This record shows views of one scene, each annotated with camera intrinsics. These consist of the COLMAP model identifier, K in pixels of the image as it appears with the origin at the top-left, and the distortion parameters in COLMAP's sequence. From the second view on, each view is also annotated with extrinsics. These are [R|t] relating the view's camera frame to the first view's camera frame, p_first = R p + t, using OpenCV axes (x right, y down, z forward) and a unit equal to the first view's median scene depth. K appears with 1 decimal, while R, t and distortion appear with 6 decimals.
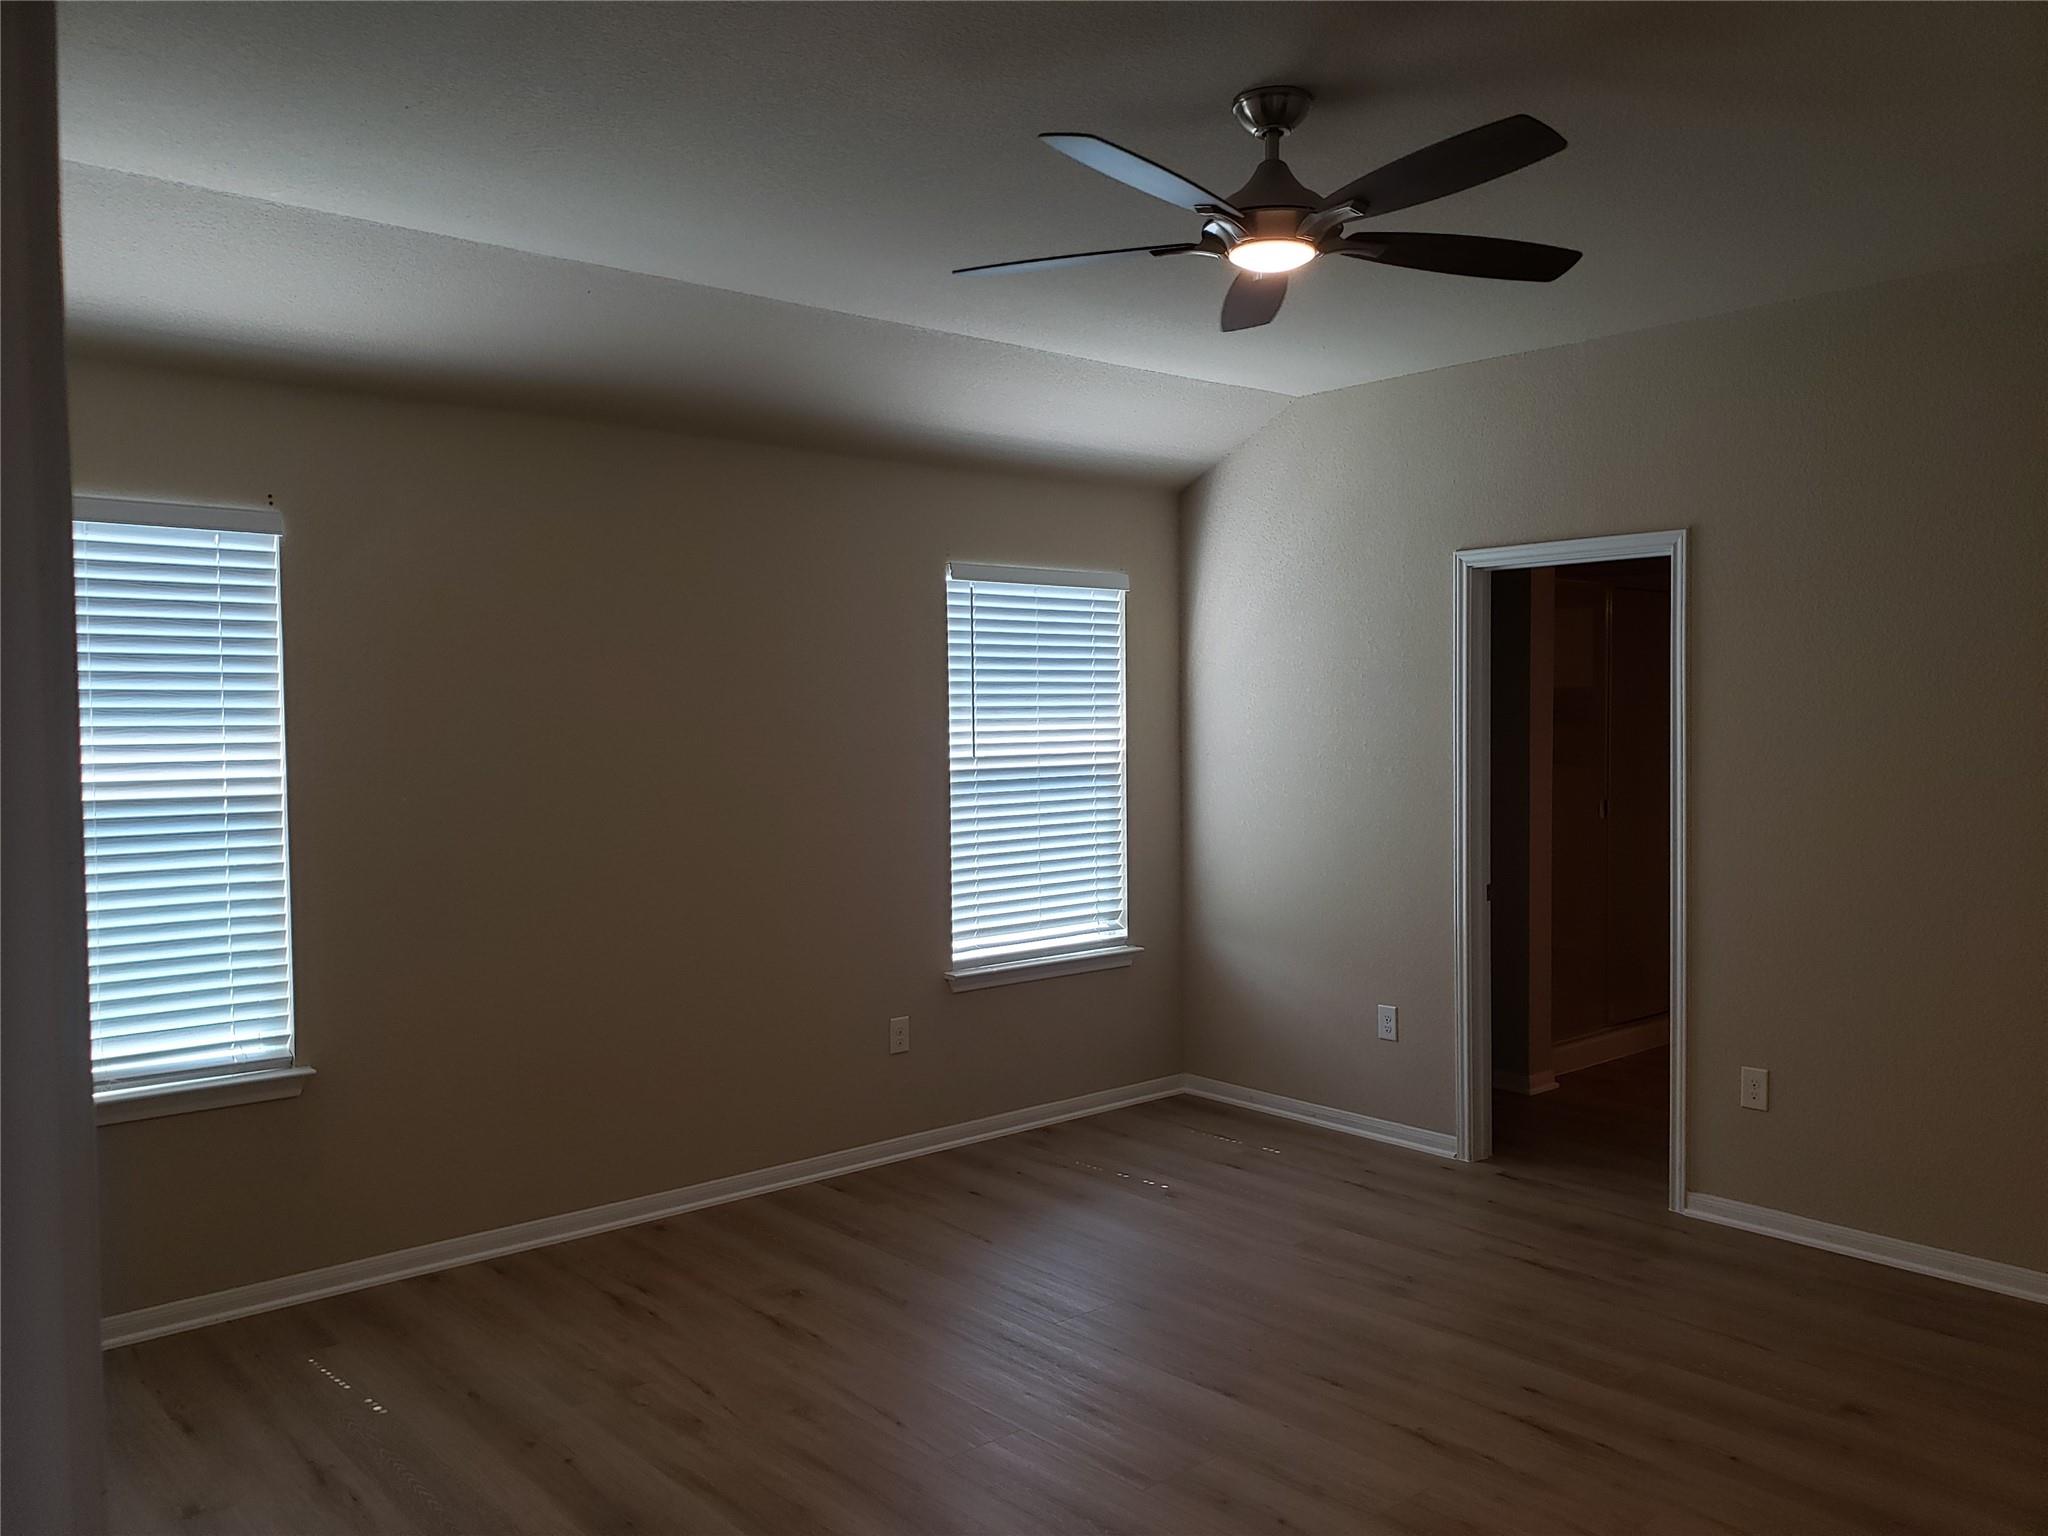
lens RADIAL K [[1584.7, 0, 1020.4], [0, 1584.7, 778.7], [0, 0, 1]] dist [0.028624, -0.049863]
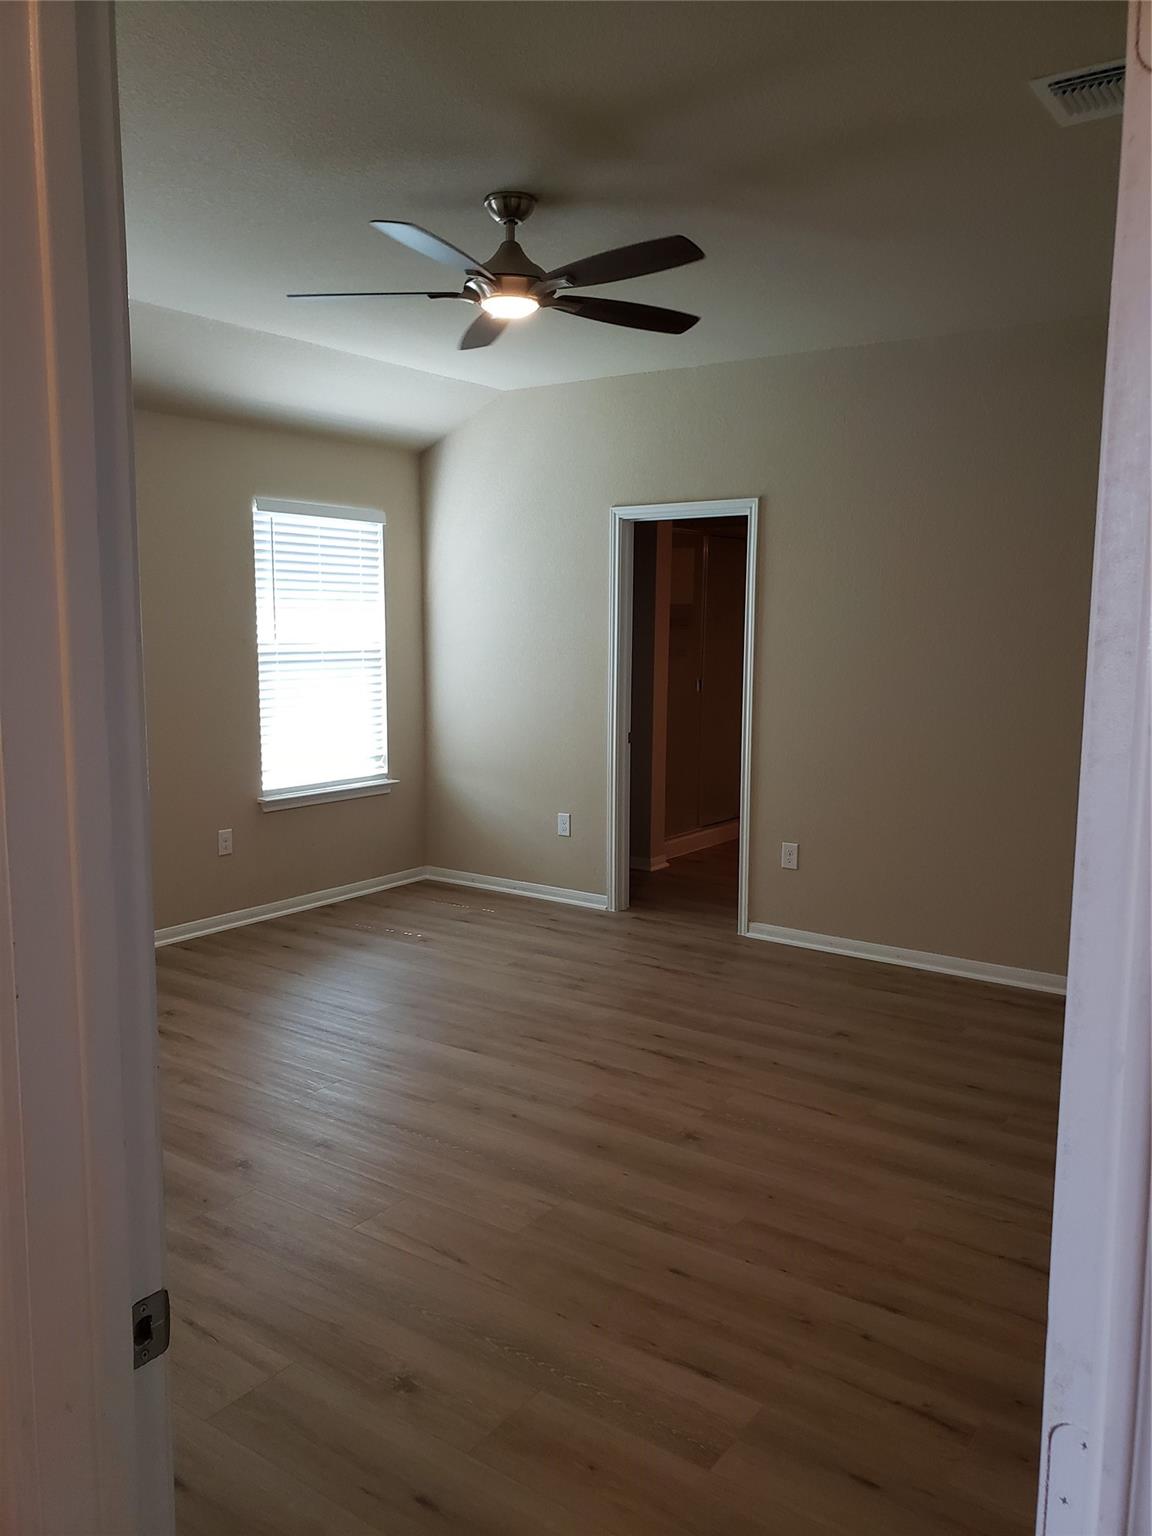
lens RADIAL K [[1188.5, 0, 566.4], [0, 1188.5, 766.1], [0, 0, 1]] dist [0.028624, -0.049863]
pose [[0.970328, -0.012067, 0.241489, -0.042744], [-0.007709, 0.996702, 0.080777, 0.010001], [-0.241668, -0.080242, 0.967036, -0.091444]]
